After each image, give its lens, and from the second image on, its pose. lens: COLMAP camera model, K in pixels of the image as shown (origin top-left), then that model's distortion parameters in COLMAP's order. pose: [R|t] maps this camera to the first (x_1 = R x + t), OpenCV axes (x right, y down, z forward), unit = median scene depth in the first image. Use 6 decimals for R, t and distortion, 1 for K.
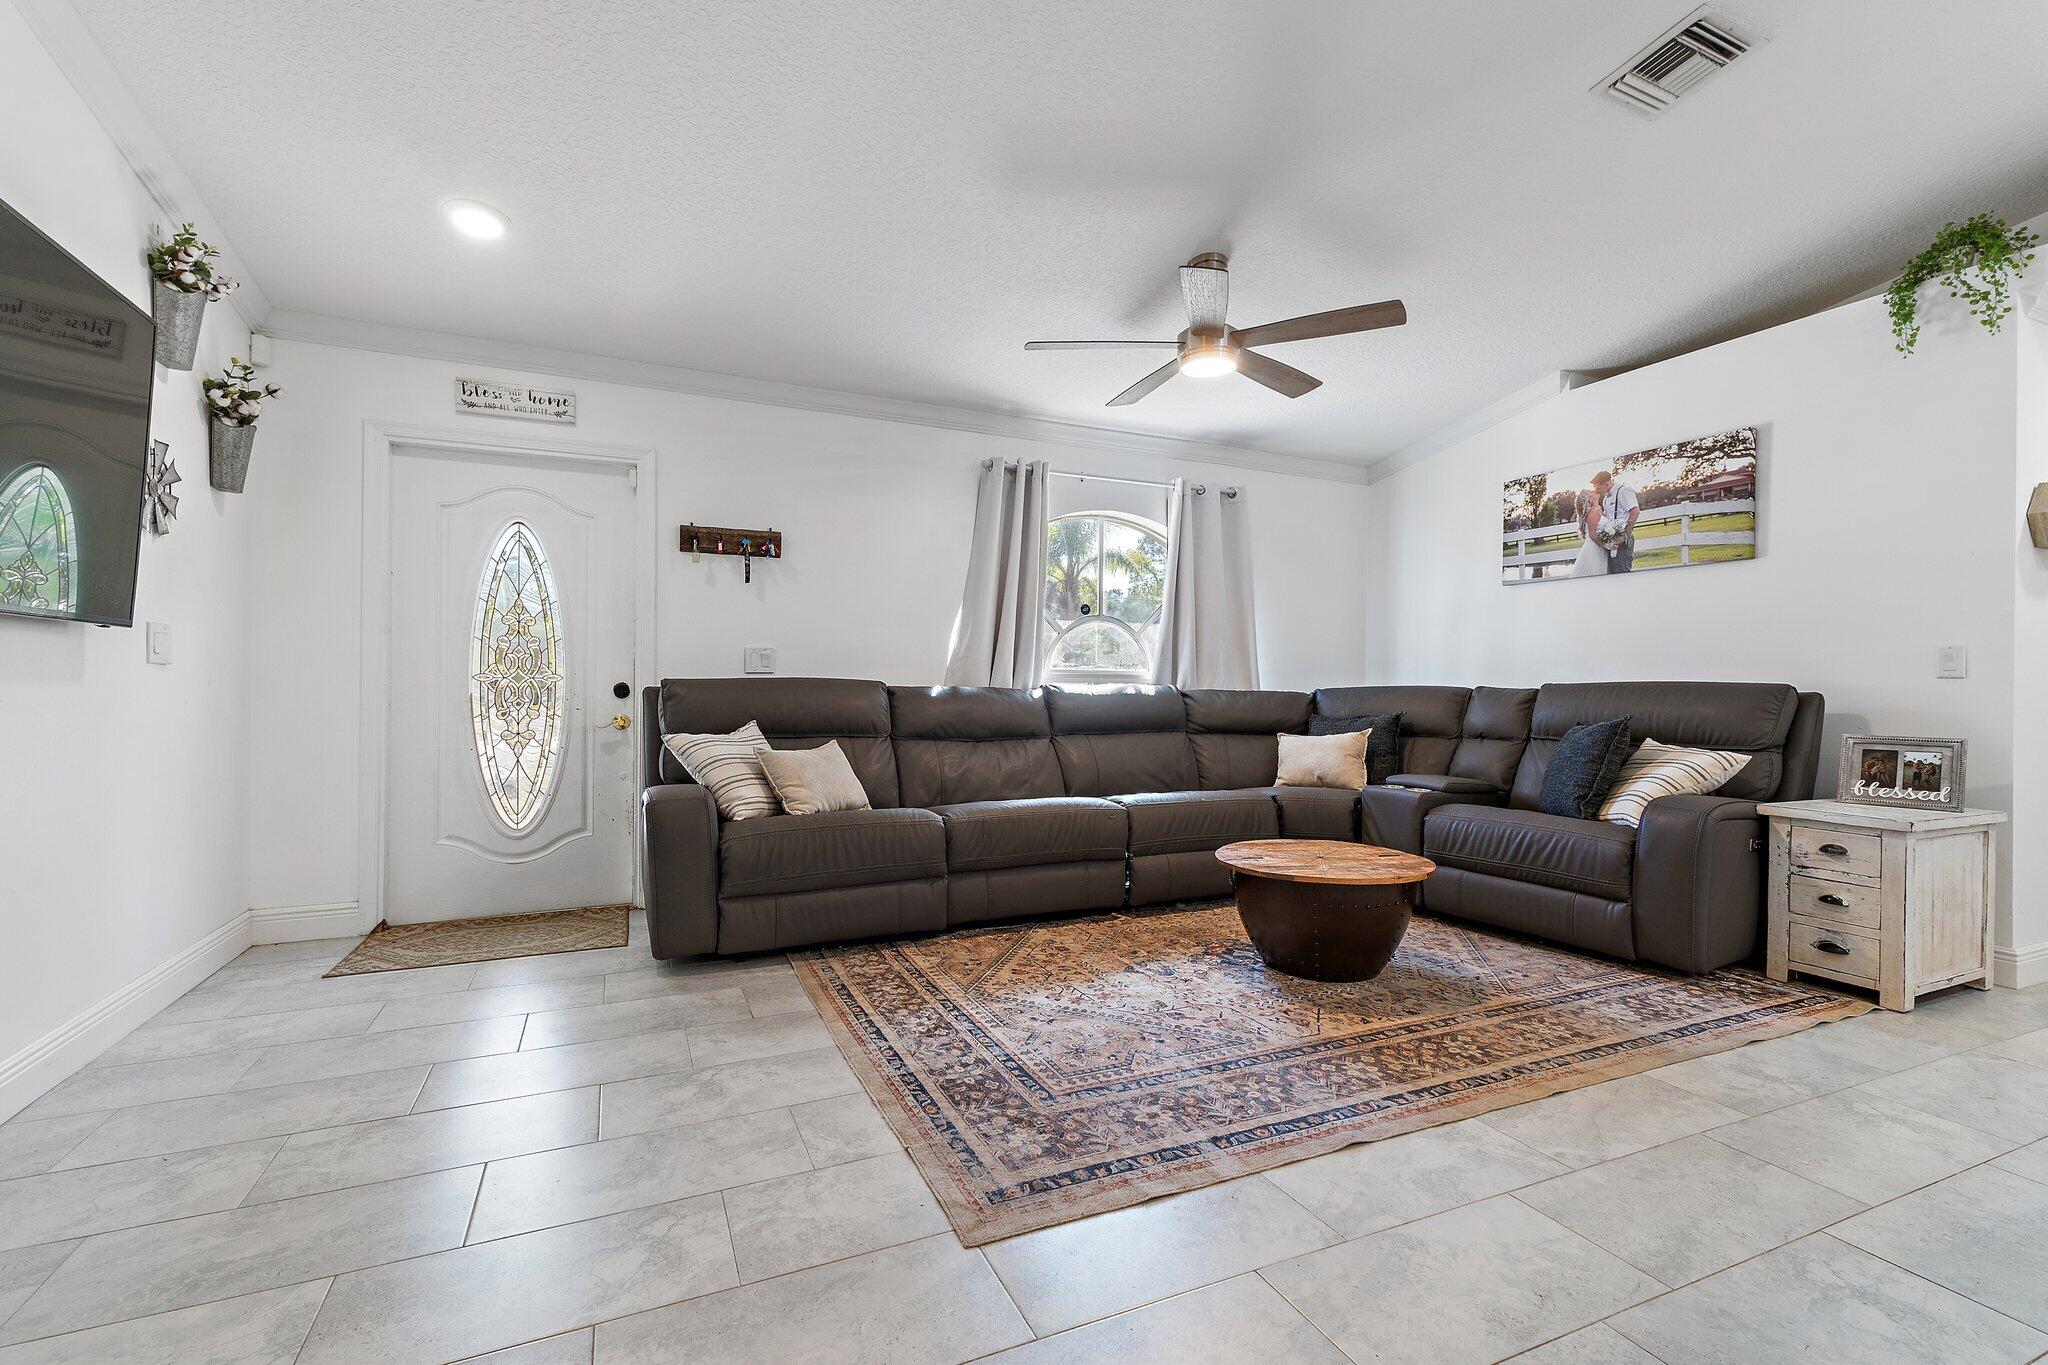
lens RADIAL K [[861.0, 0, 1027.5], [0, 861.0, 690.7], [0, 0, 1]] dist [0.004527, 0.000247]
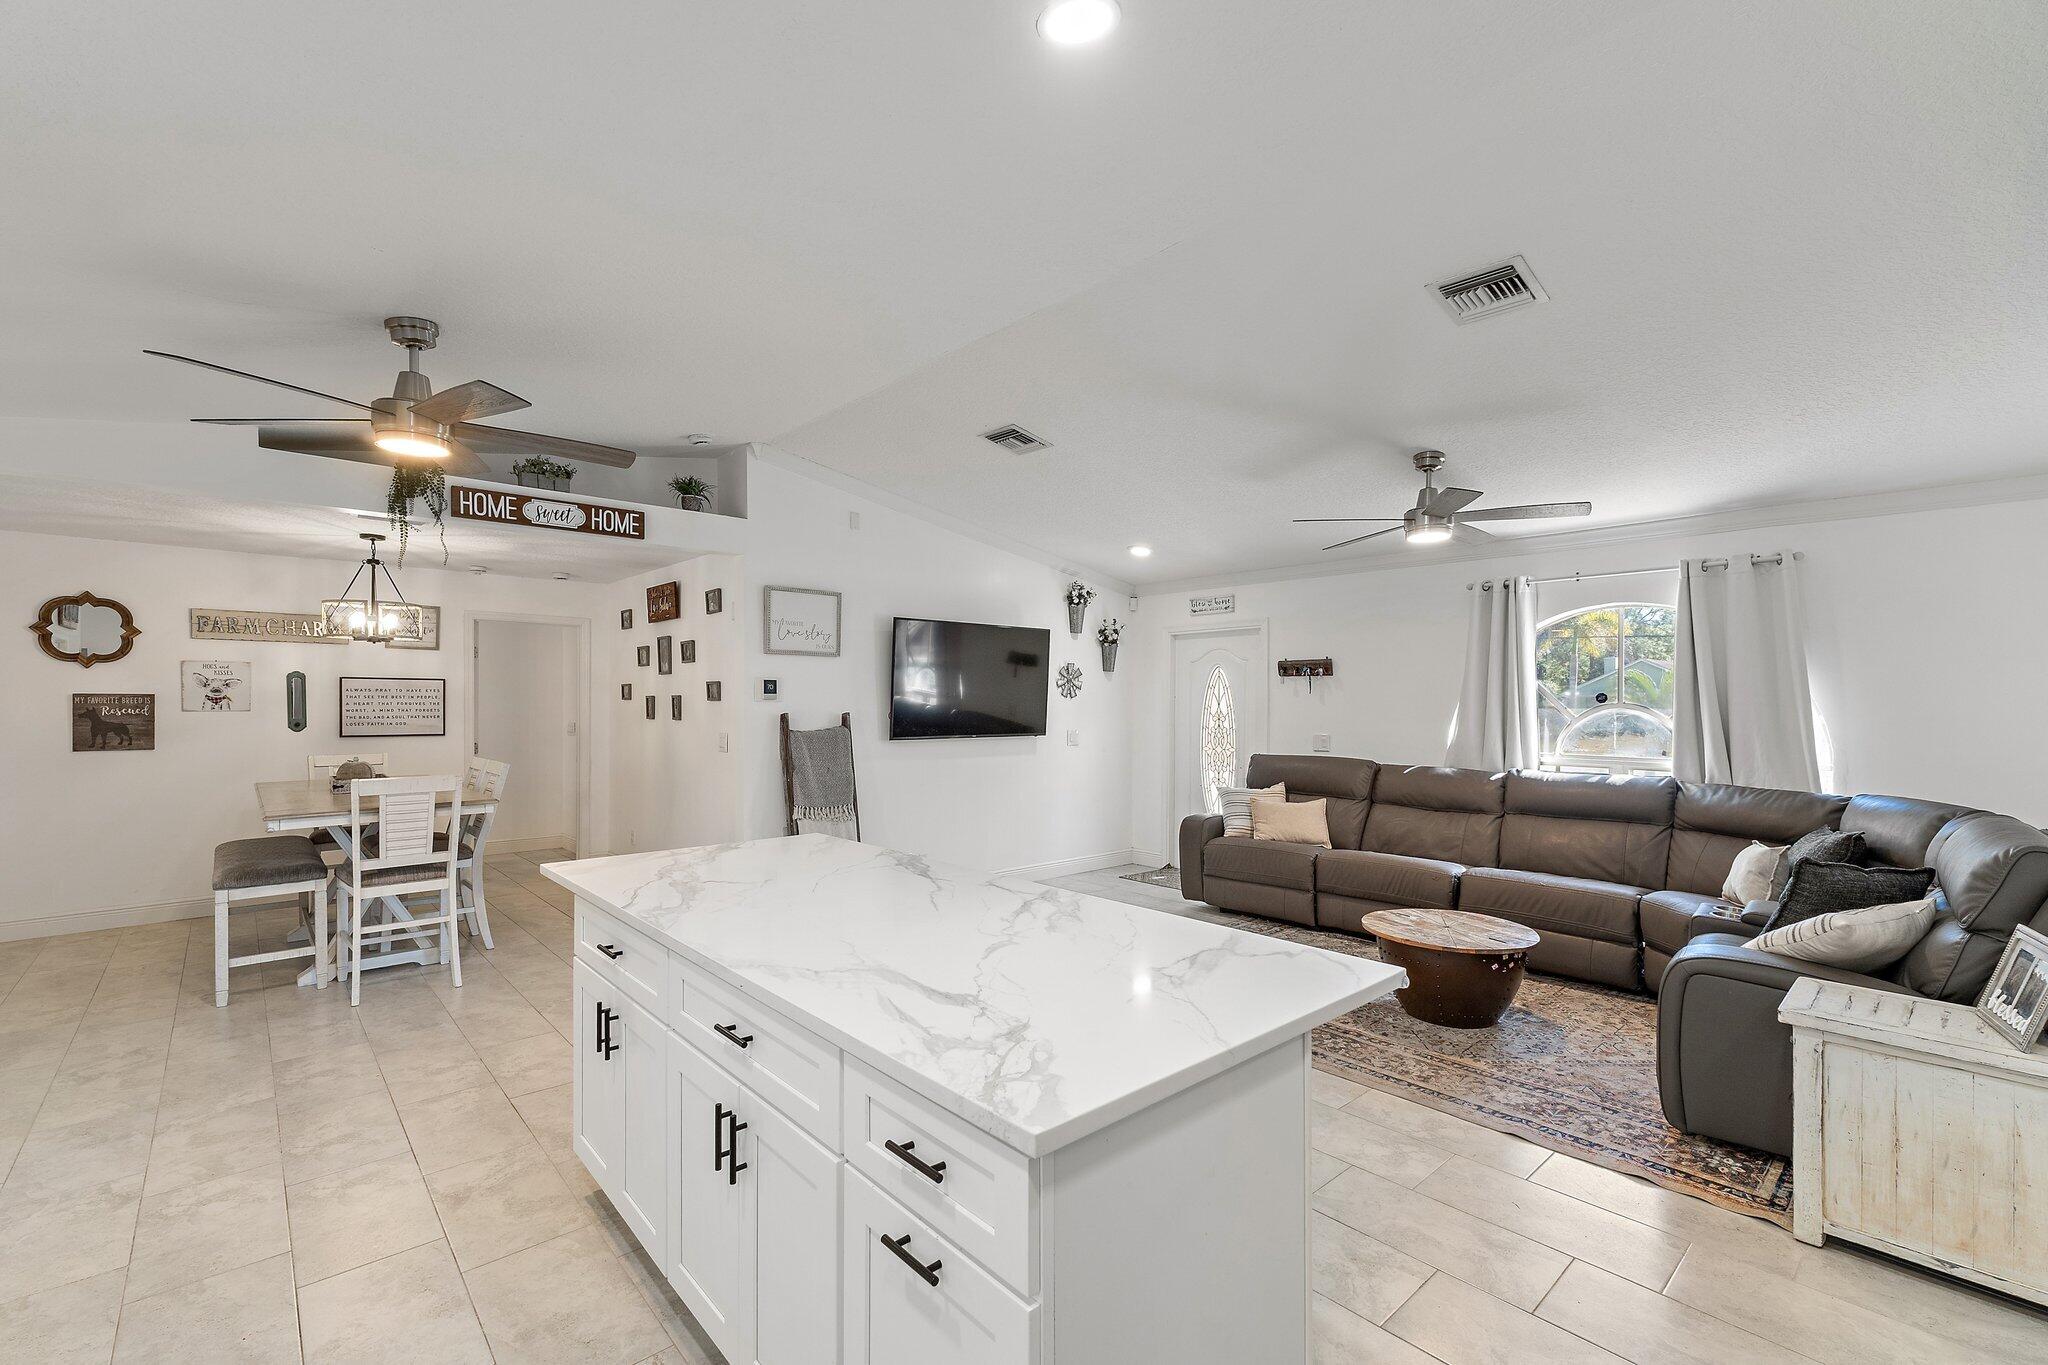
lens RADIAL K [[861.0, 0, 1027.5], [0, 861.0, 690.7], [0, 0, 1]] dist [0.004527, 0.000247]
pose [[0.316318, -0.023589, -0.948360, 1.169612], [-0.003890, 0.999650, -0.026163, -0.100917], [0.948645, 0.011965, 0.316116, 0.013123]]
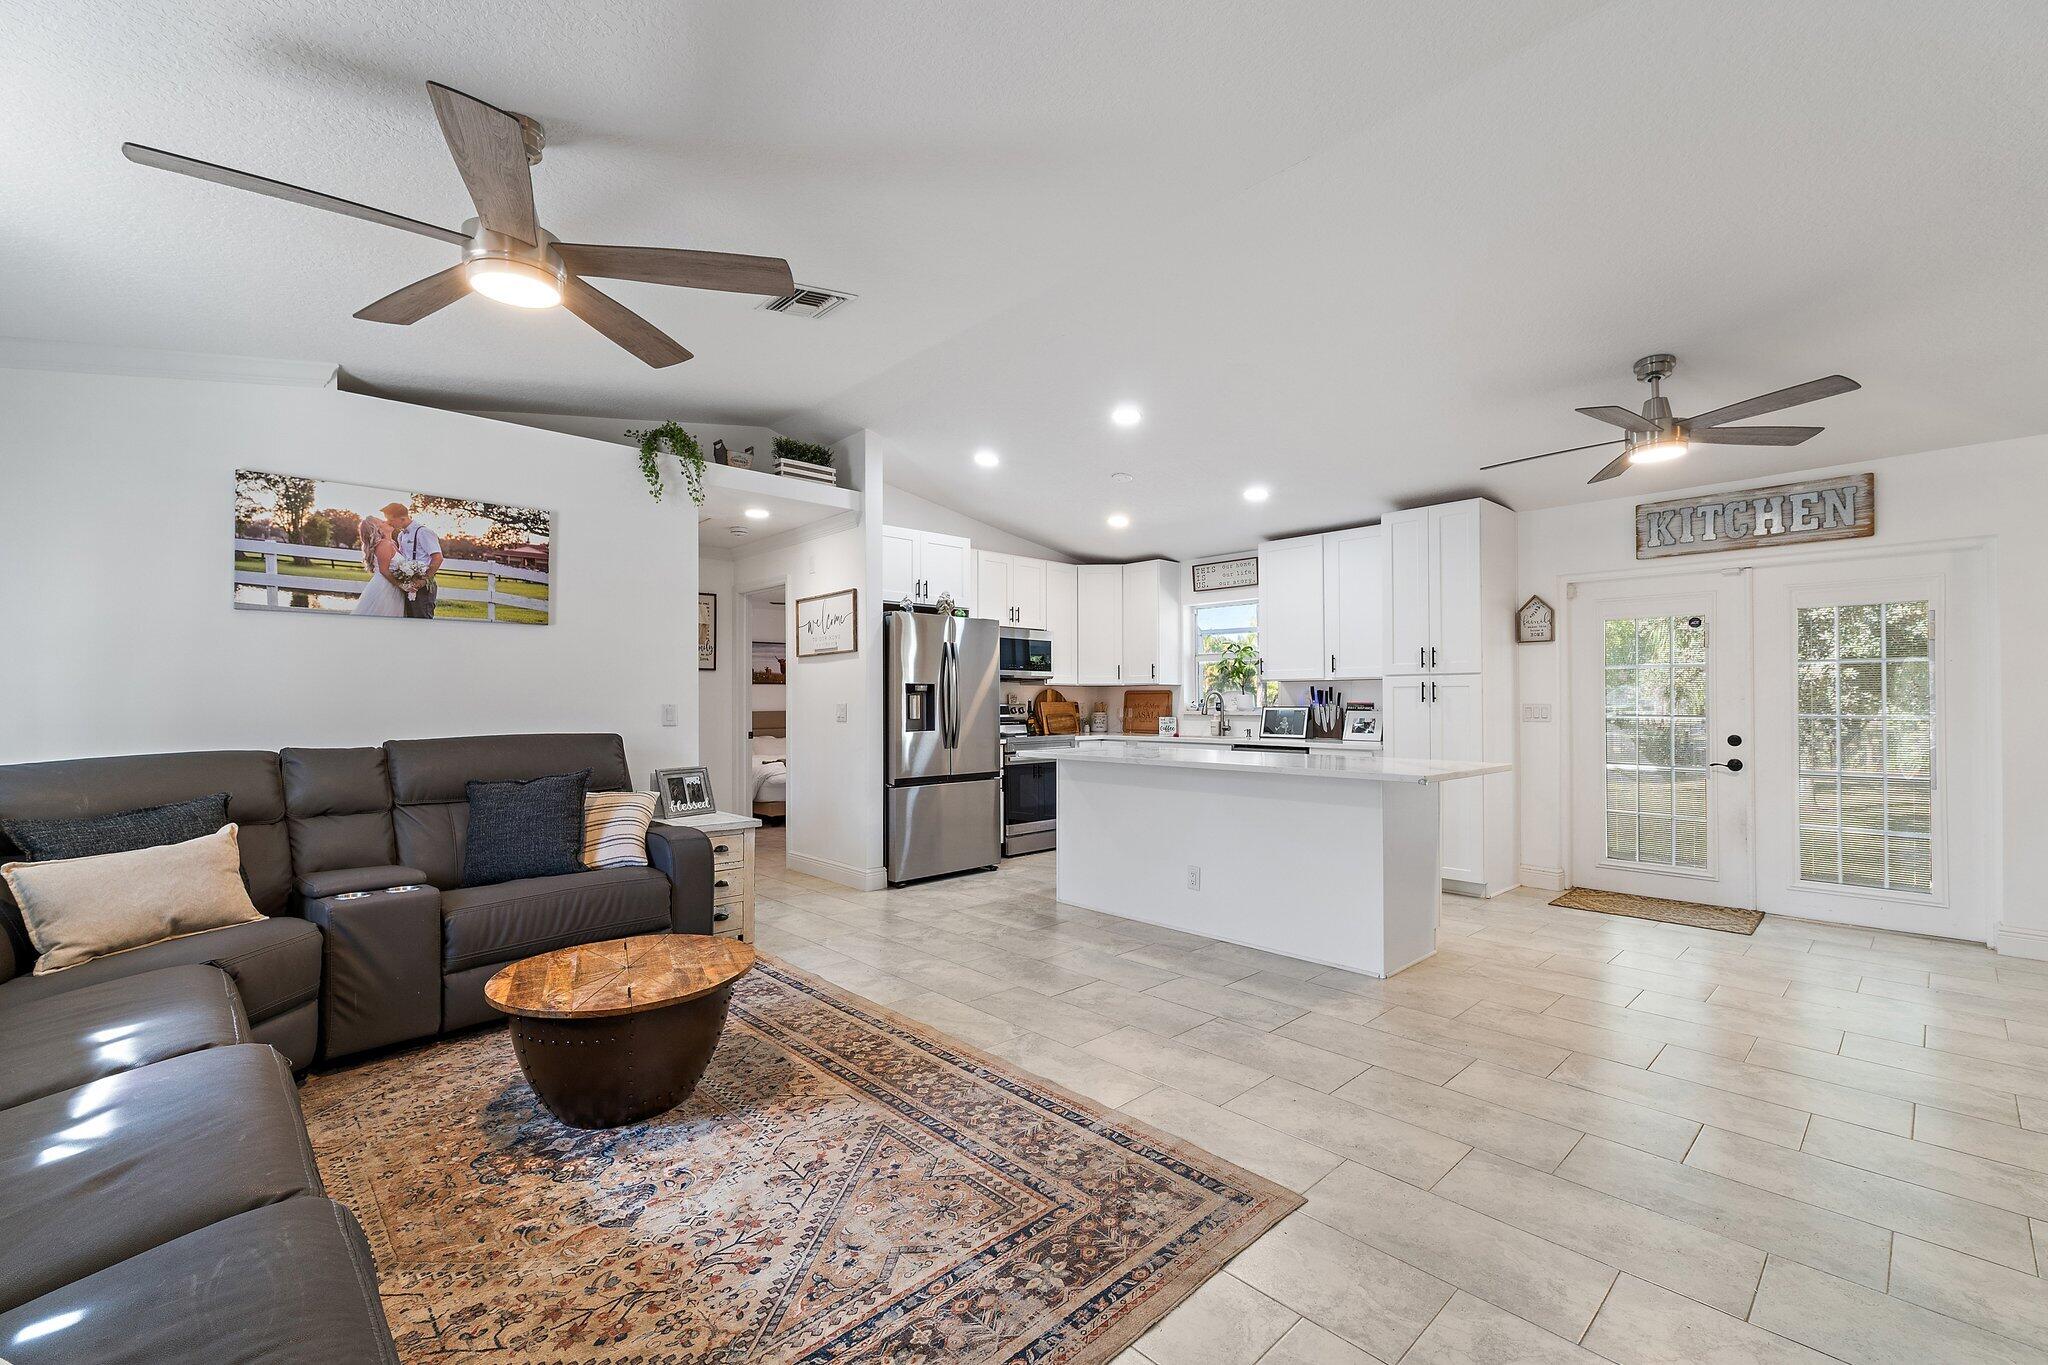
lens RADIAL K [[930.2, 0, 1025.1], [0, 930.2, 701.3], [0, 0, 1]] dist [0.010404, 0.000118]
pose [[-0.334729, -0.012040, 0.942237, -0.548771], [0.005689, 0.999874, 0.014797, -0.065029], [-0.942297, 0.010313, -0.334619, 0.809985]]
